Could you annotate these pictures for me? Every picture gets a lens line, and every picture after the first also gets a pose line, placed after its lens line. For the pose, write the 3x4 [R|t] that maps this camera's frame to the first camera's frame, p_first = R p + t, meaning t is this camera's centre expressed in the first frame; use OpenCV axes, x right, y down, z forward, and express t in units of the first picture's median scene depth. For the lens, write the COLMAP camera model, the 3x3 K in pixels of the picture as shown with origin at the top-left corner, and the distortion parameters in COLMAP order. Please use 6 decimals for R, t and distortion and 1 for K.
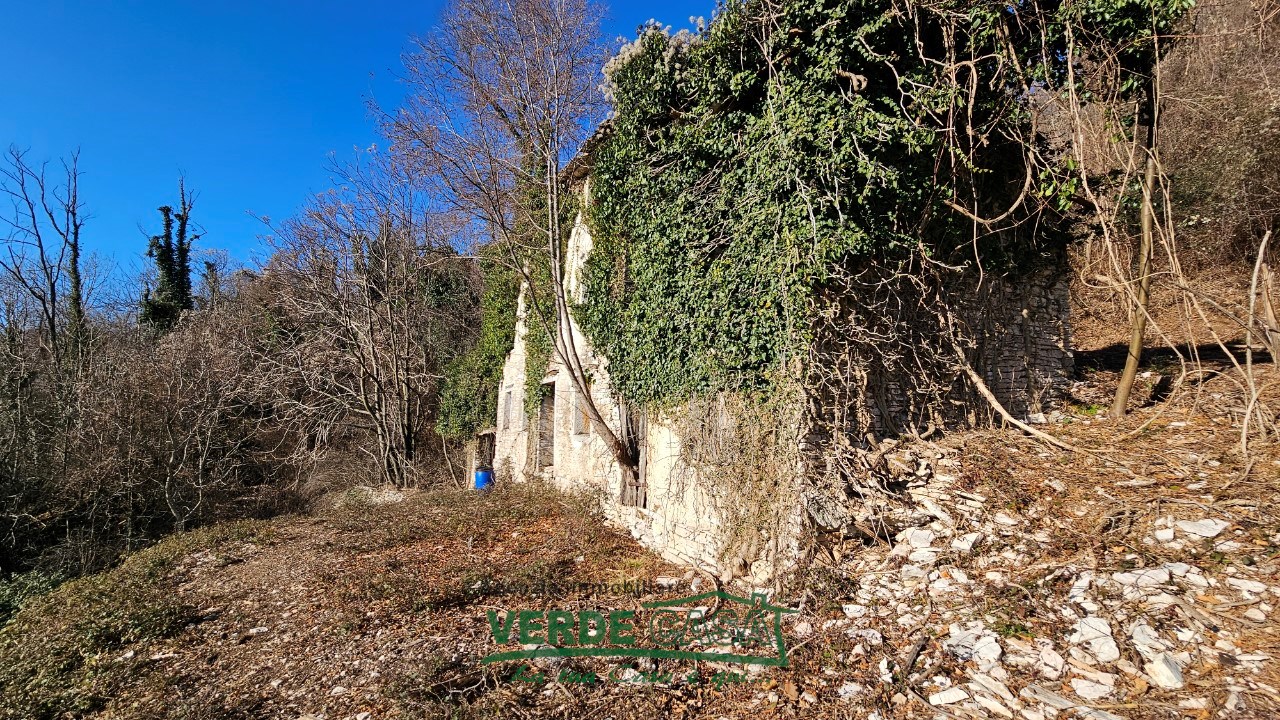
lens RADIAL K [[523.8, 0, 640.0], [0, 523.8, 360.0], [0, 0, 1]] dist [0.001093, 0.000596]
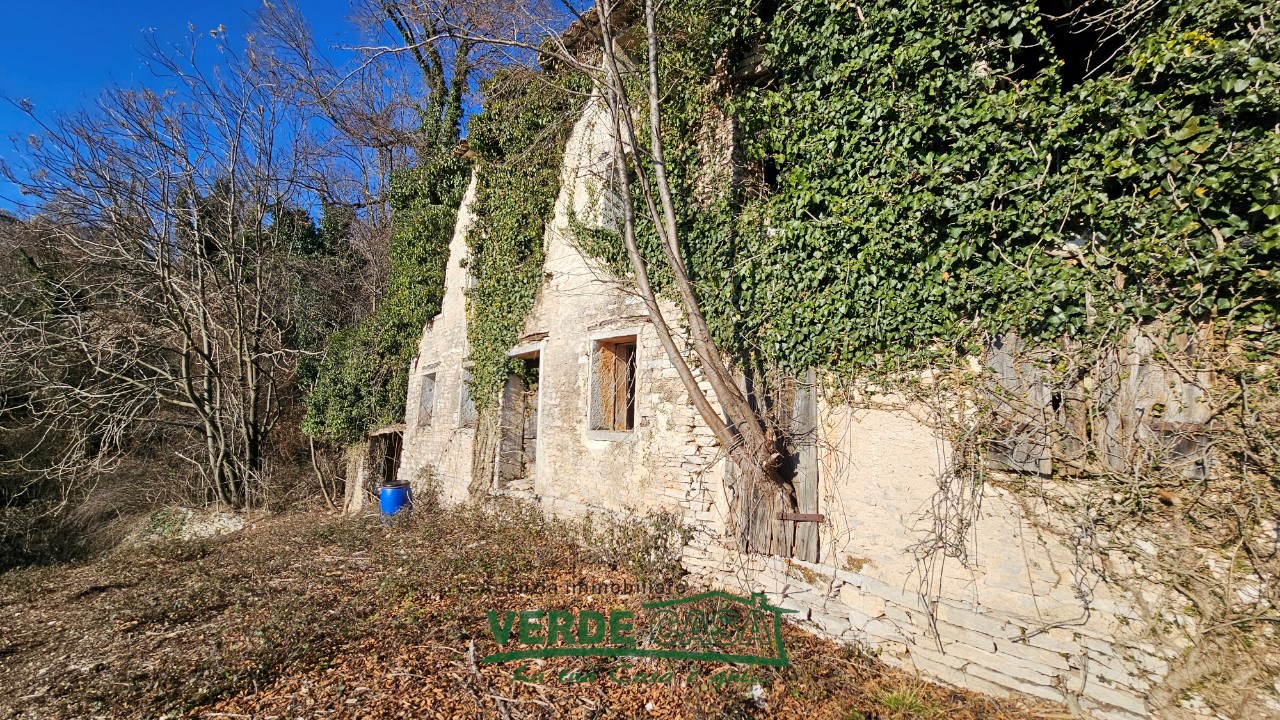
lens RADIAL K [[523.8, 0, 640.0], [0, 523.8, 360.0], [0, 0, 1]] dist [0.001093, 0.000596]
pose [[0.972079, 0.040054, 0.231210, -0.127854], [-0.037413, 0.999175, -0.015798, 0.039220], [-0.231652, 0.006706, 0.972776, 0.222807]]
